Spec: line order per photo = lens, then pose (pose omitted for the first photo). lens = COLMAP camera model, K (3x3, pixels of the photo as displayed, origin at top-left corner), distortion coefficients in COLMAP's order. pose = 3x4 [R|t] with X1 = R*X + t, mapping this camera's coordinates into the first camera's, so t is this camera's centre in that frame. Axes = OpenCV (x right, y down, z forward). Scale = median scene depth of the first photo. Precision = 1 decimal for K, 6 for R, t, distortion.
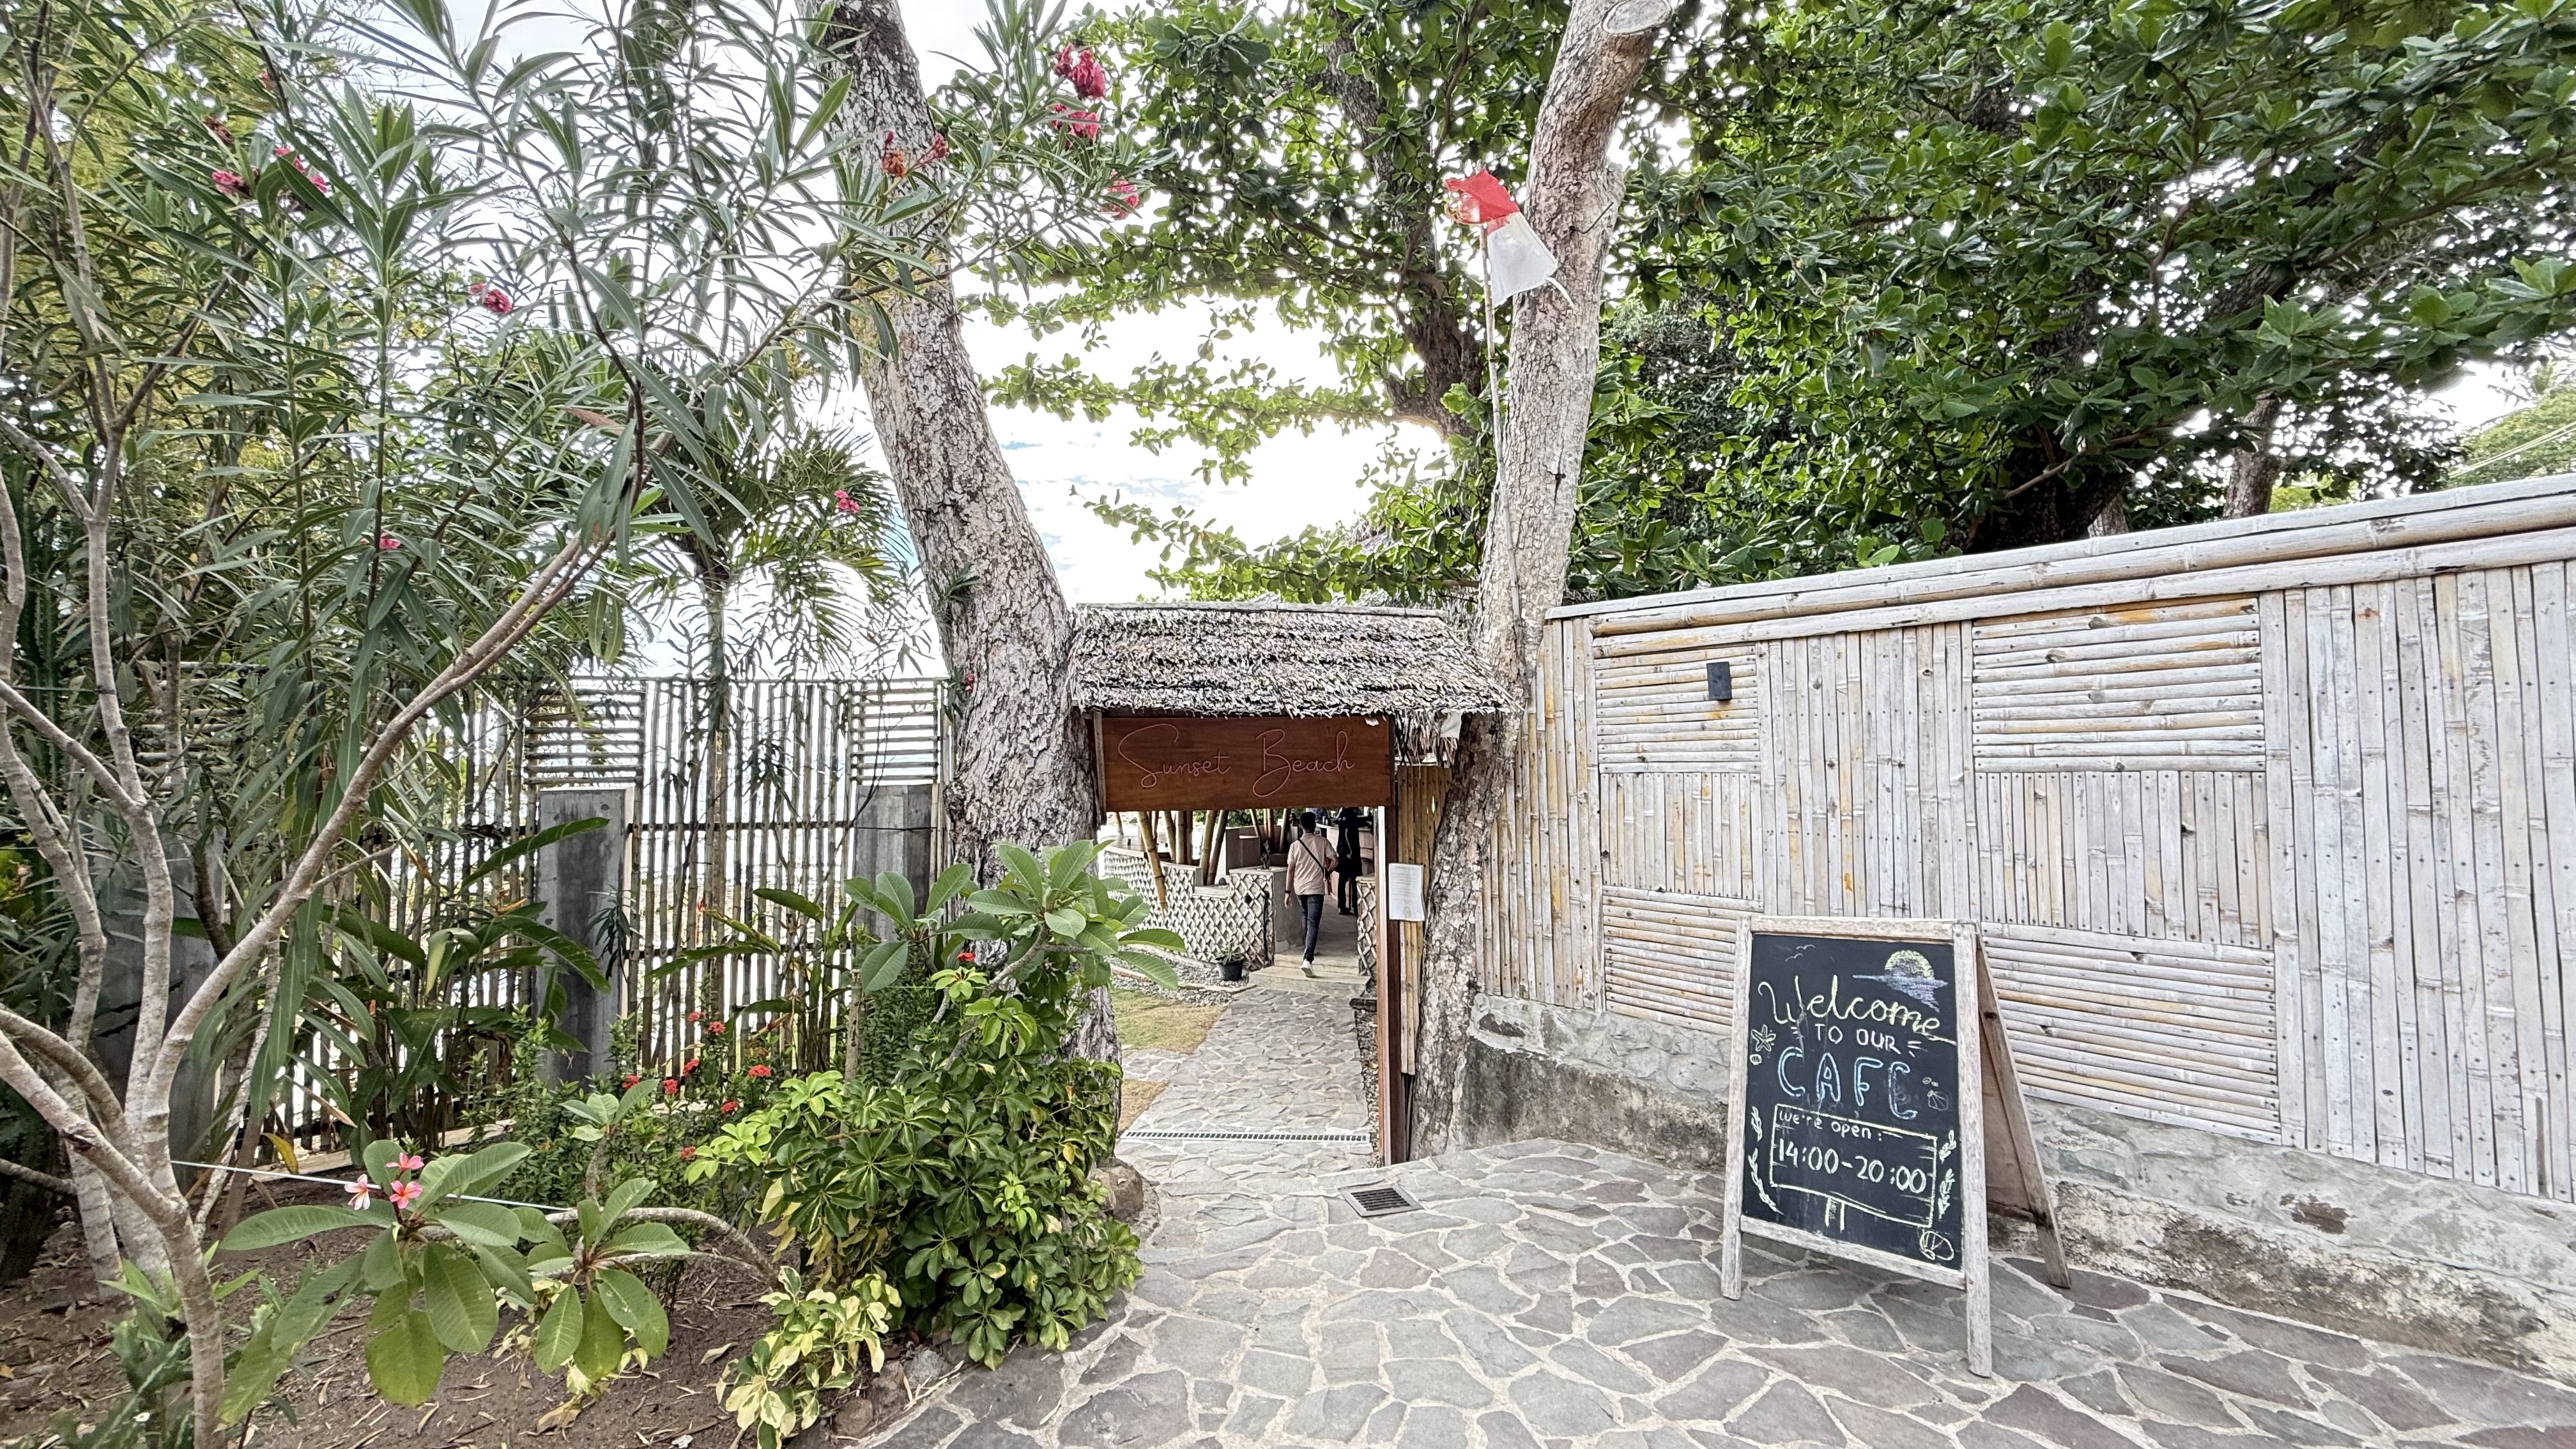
lens RADIAL K [[1016.2, 0, 1282.8], [0, 1016.2, 725.9], [0, 0, 1]] dist [0.001258, -0.000075]
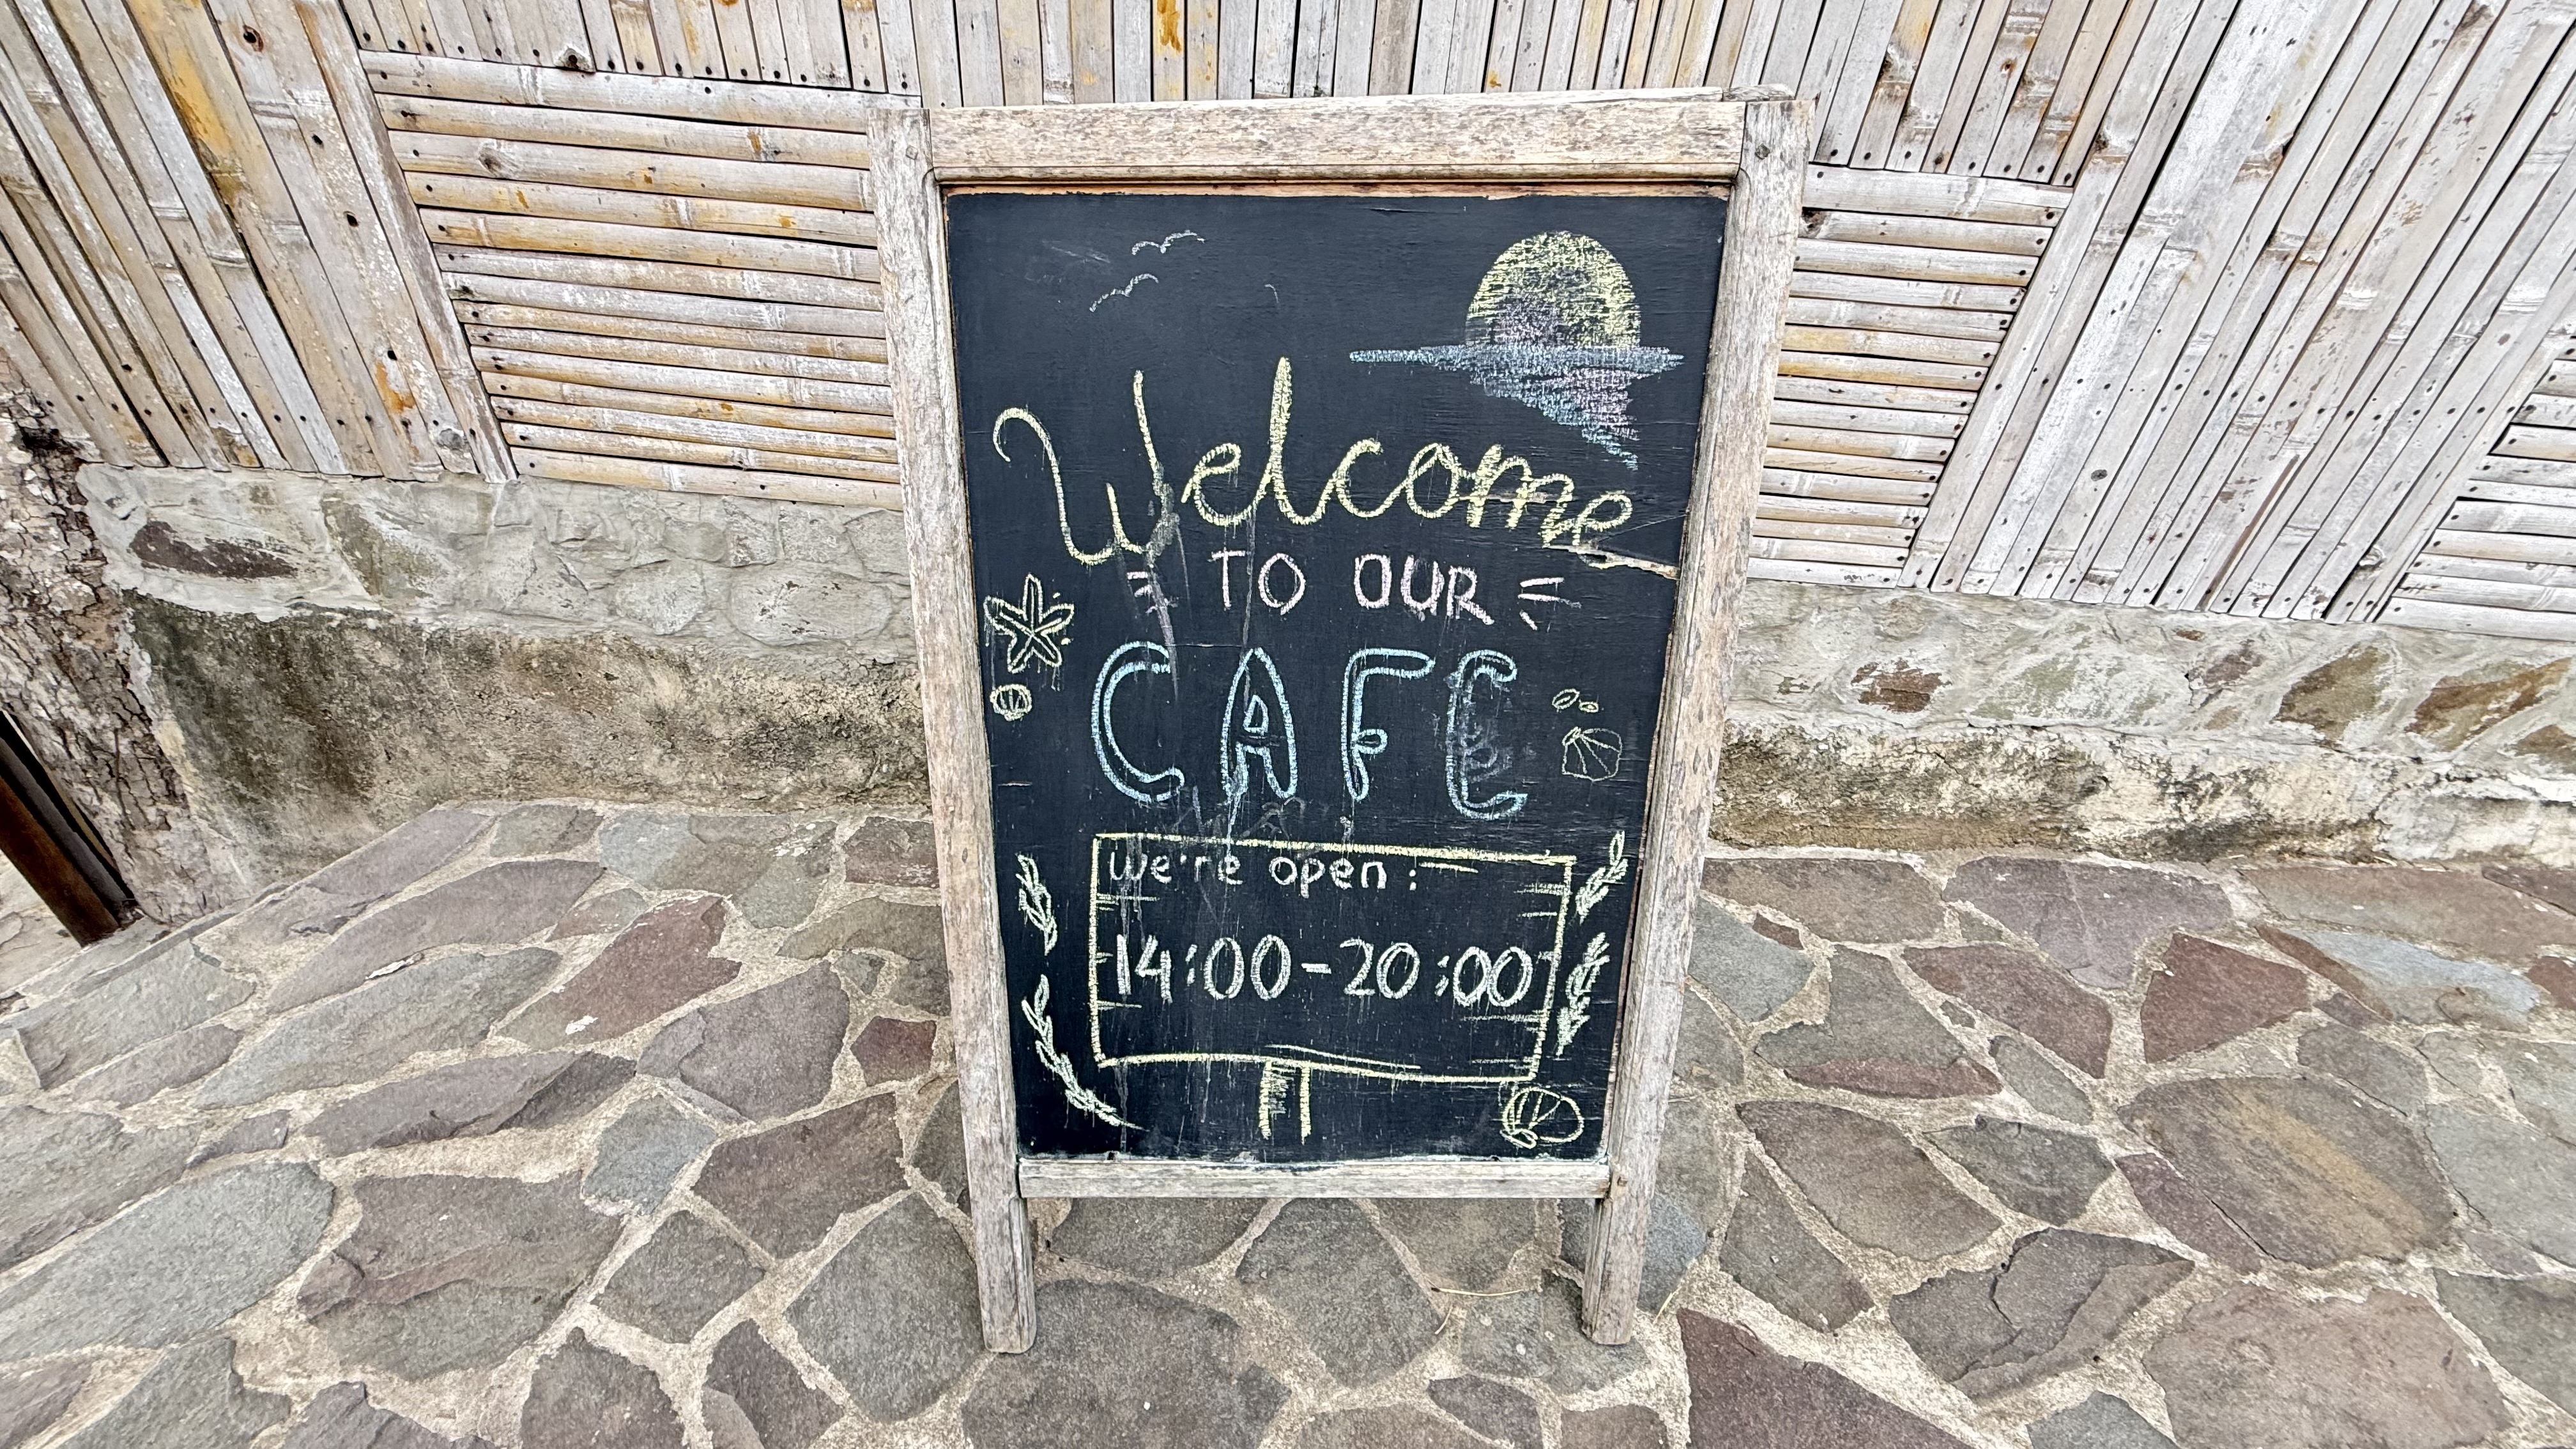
lens RADIAL K [[1016.2, 0, 1282.8], [0, 1016.2, 725.9], [0, 0, 1]] dist [0.001258, -0.000075]
pose [[0.693974, -0.355852, 0.625915, 0.358959], [-0.095568, 0.816109, 0.569942, 0.179179], [-0.713630, -0.455342, 0.532350, 0.837528]]
